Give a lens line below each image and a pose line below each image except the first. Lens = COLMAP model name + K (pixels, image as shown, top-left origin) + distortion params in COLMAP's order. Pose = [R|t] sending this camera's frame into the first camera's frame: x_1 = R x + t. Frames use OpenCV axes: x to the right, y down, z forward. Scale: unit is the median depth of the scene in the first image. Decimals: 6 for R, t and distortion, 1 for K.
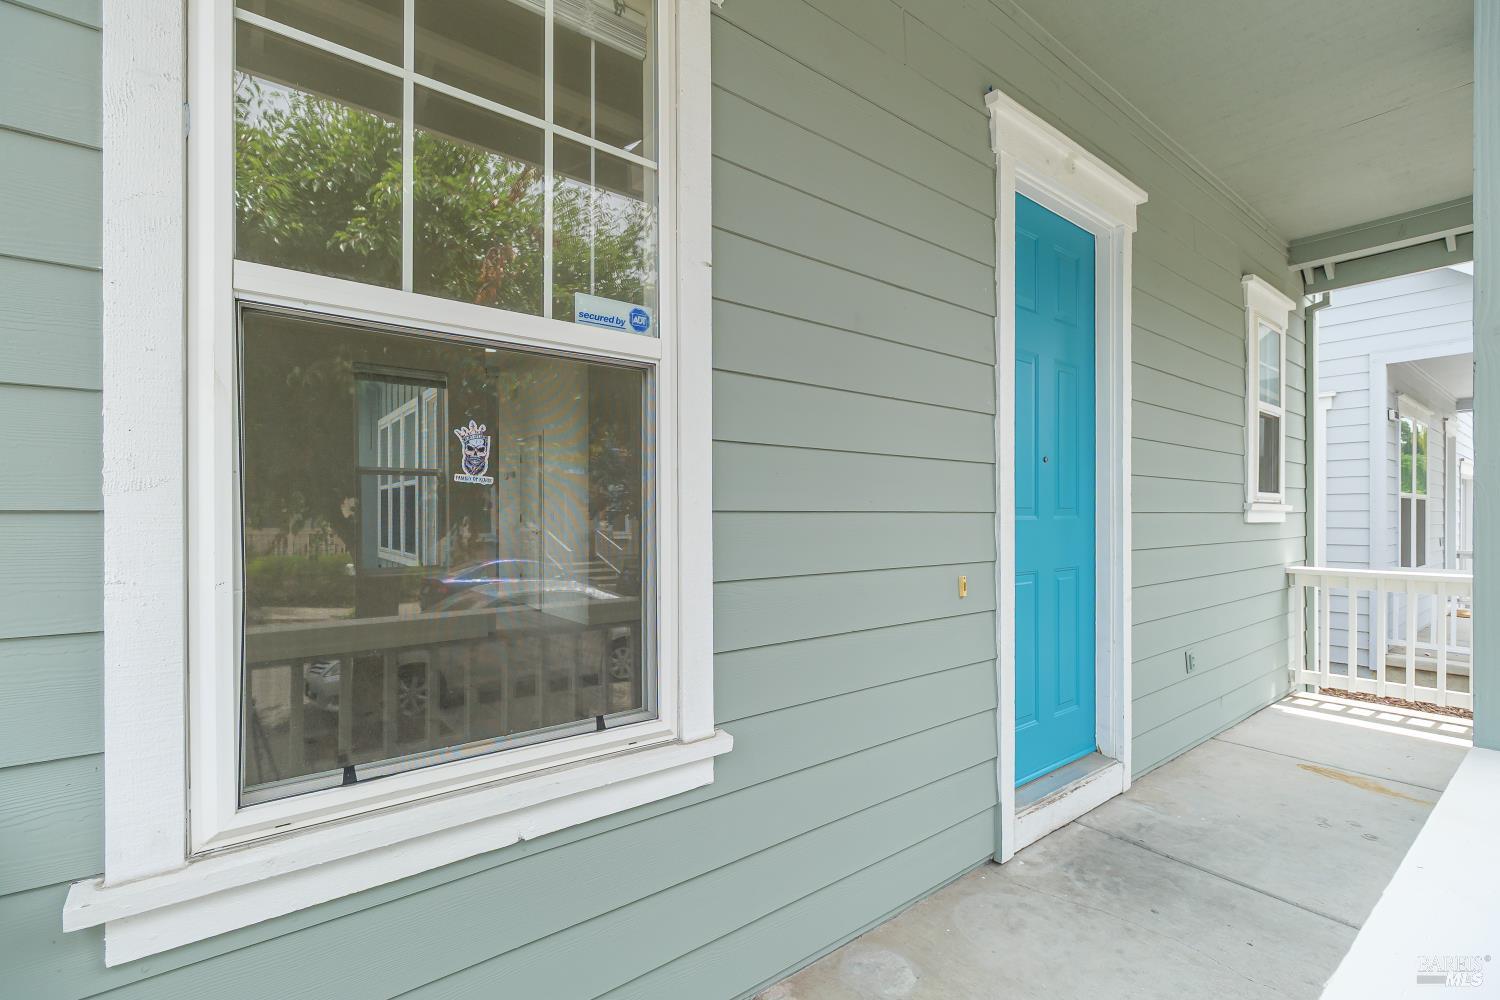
lens RADIAL K [[669.1, 0, 750.0], [0, 669.1, 500.0], [0, 0, 1]] dist [-0.015859, -0.000167]
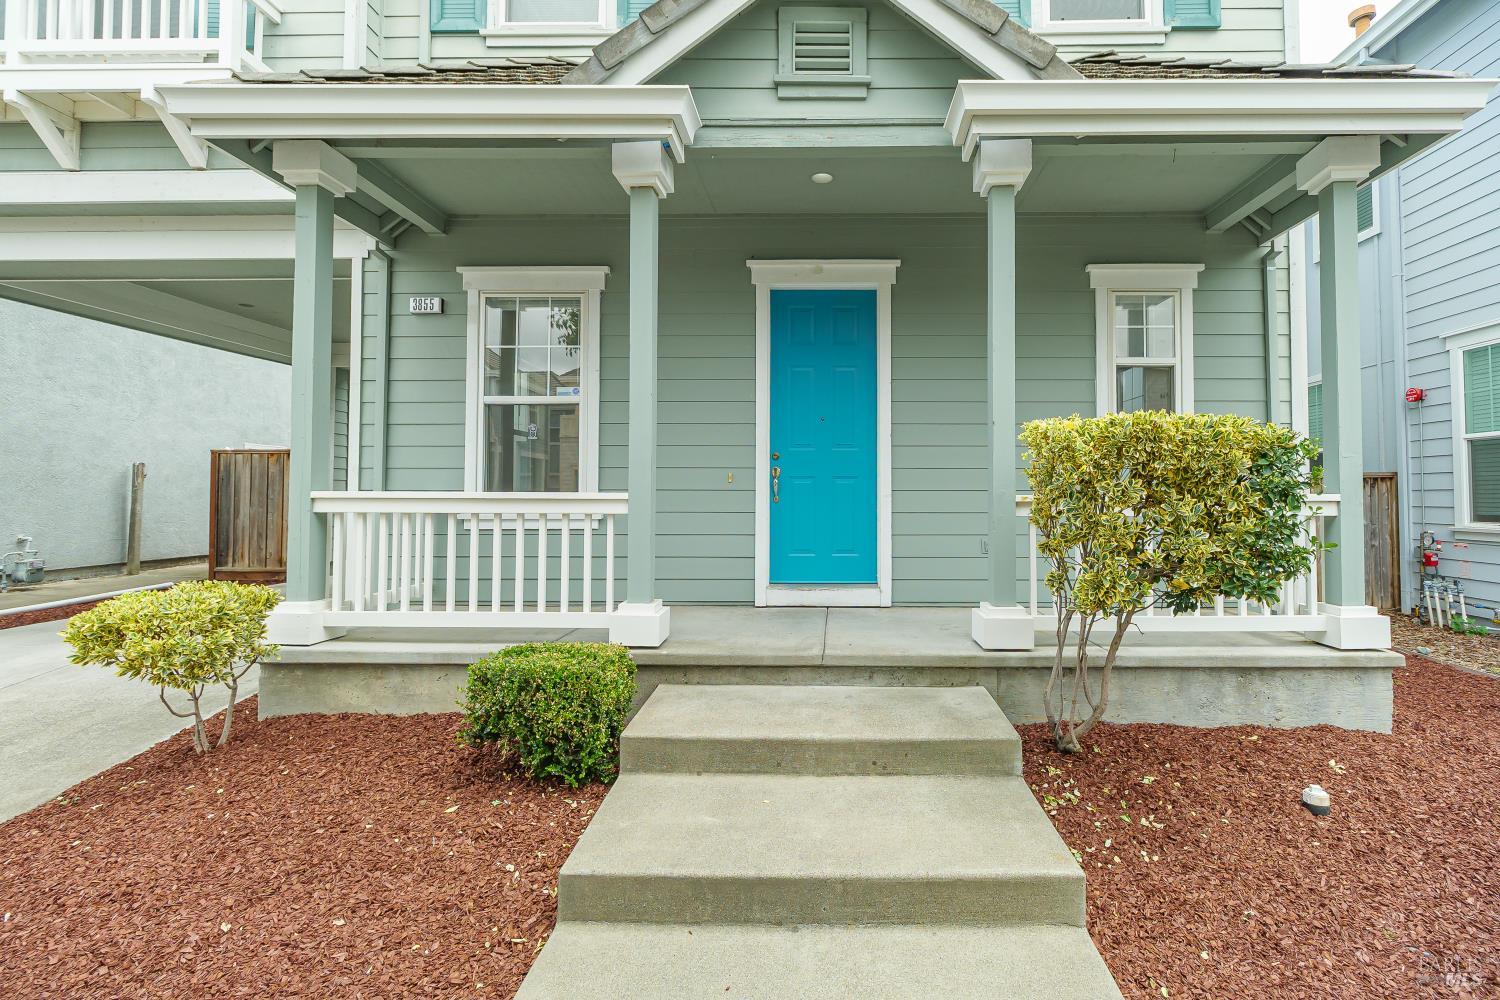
lens RADIAL K [[654.3, 0, 756.4], [0, 654.3, 499.7], [0, 0, 1]] dist [-0.001784, -0.000208]
pose [[0.780254, -0.019622, -0.625155, 1.949691], [0.008251, 0.999744, -0.021081, 0.273608], [0.625408, 0.011291, 0.780216, -0.779351]]
